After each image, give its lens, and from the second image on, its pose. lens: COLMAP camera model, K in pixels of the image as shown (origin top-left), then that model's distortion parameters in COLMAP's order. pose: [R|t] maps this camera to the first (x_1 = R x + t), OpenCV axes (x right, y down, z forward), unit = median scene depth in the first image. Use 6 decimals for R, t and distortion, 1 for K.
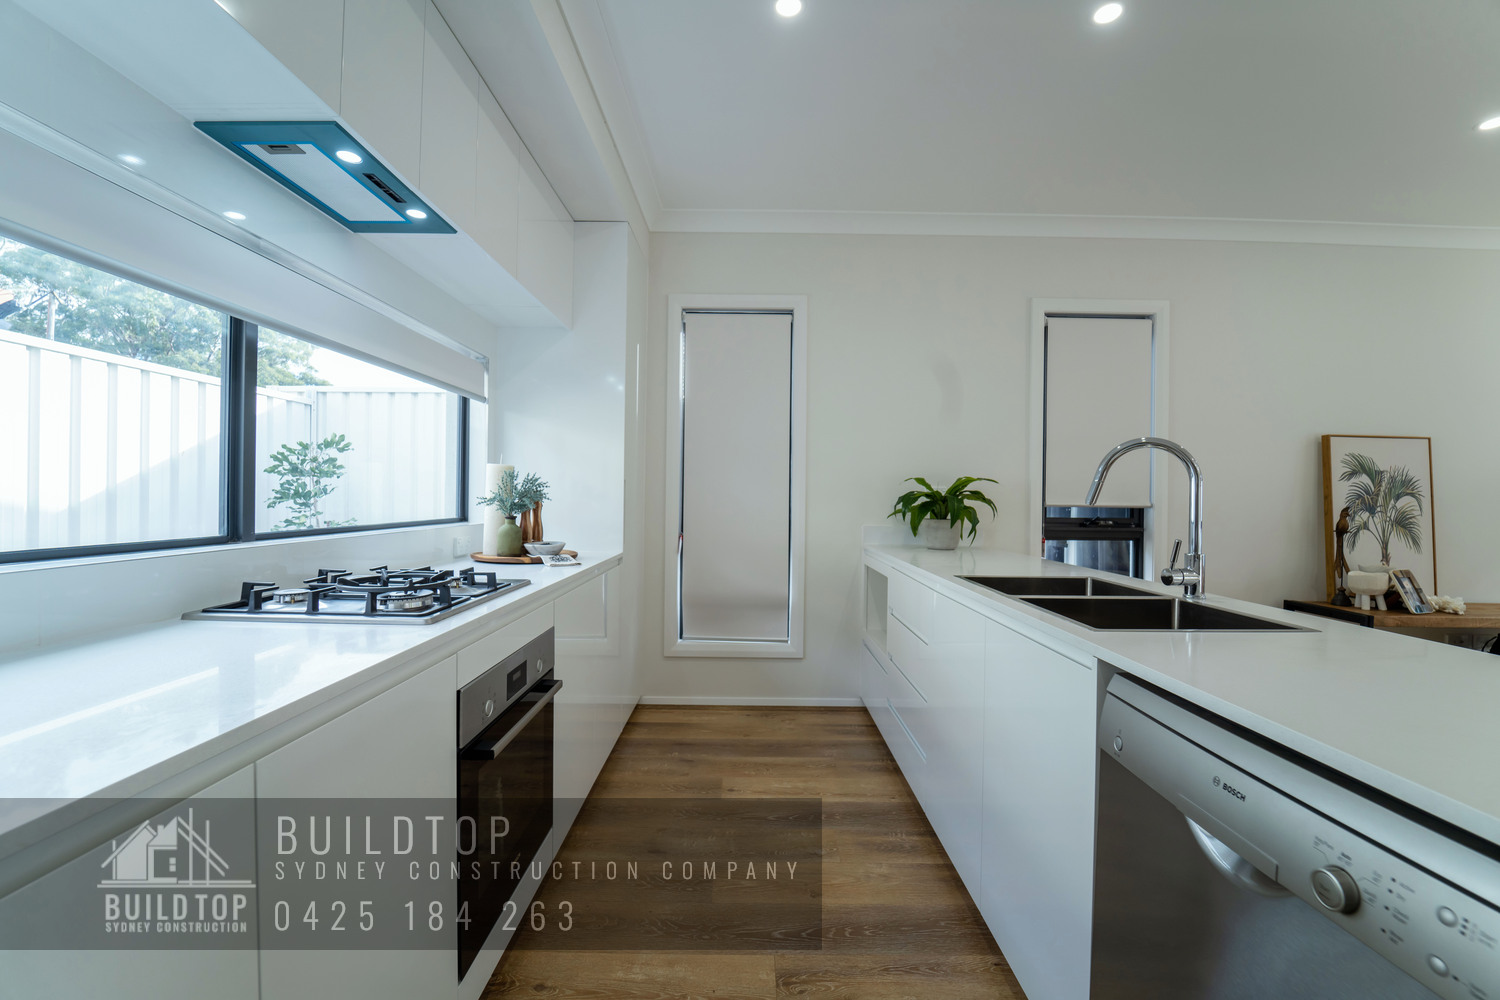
lens RADIAL K [[613.3, 0, 741.4], [0, 613.3, 492.0], [0, 0, 1]] dist [-0.019817, -0.000524]
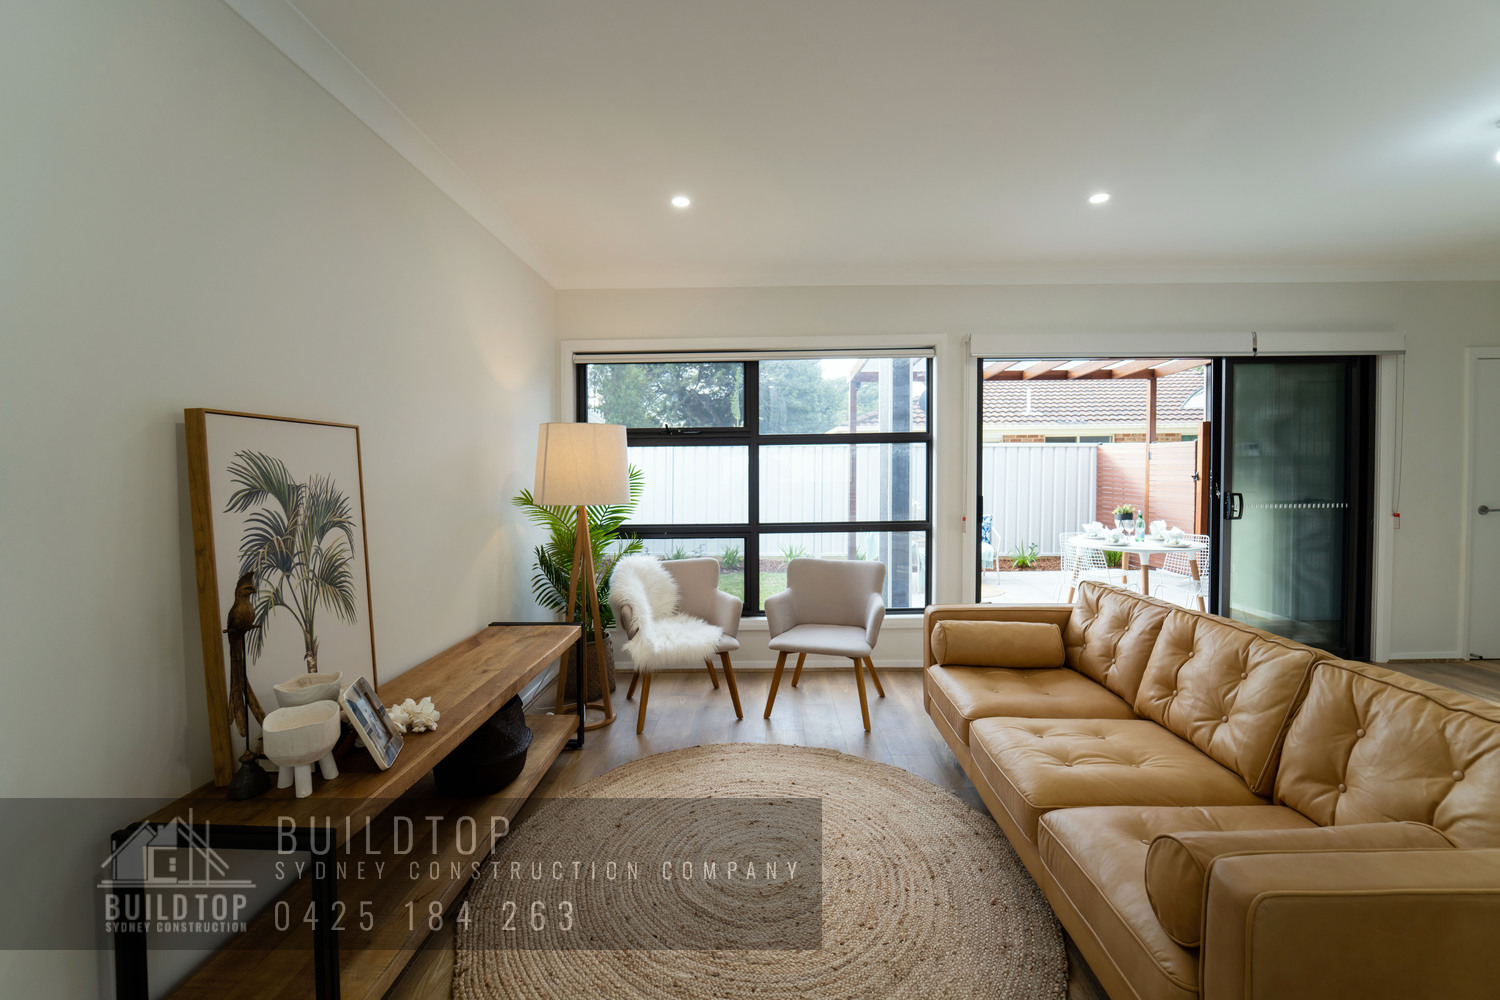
lens RADIAL K [[613.3, 0, 772.8], [0, 613.3, 482.1], [0, 0, 1]] dist [-0.019817, -0.000524]
pose [[-0.017908, -0.038330, 0.999105, 0.533155], [-0.000809, 0.999265, 0.038322, -0.059238], [-0.999839, -0.000122, -0.017926, 0.595344]]
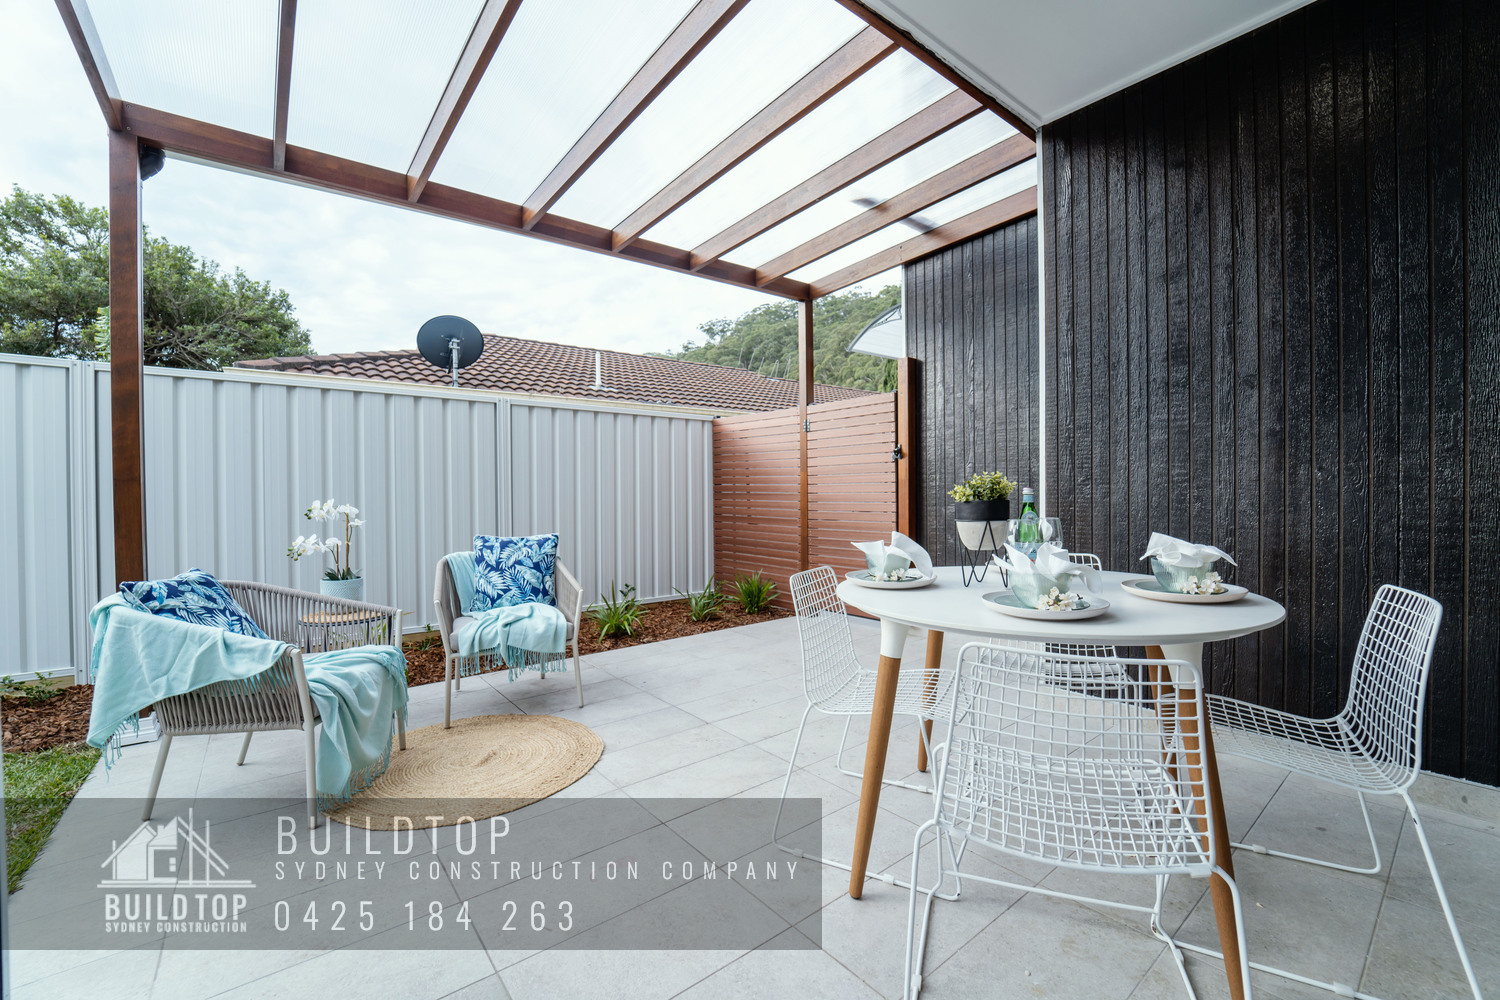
lens RADIAL K [[613.3, 0, 752.8], [0, 613.3, 488.9], [0, 0, 1]] dist [-0.019817, -0.000524]
pose [[-0.640975, -0.004394, 0.767549, 2.049495], [-0.001615, 0.999989, 0.004376, 0.092953], [-0.767560, 0.001565, -0.640976, 0.050043]]
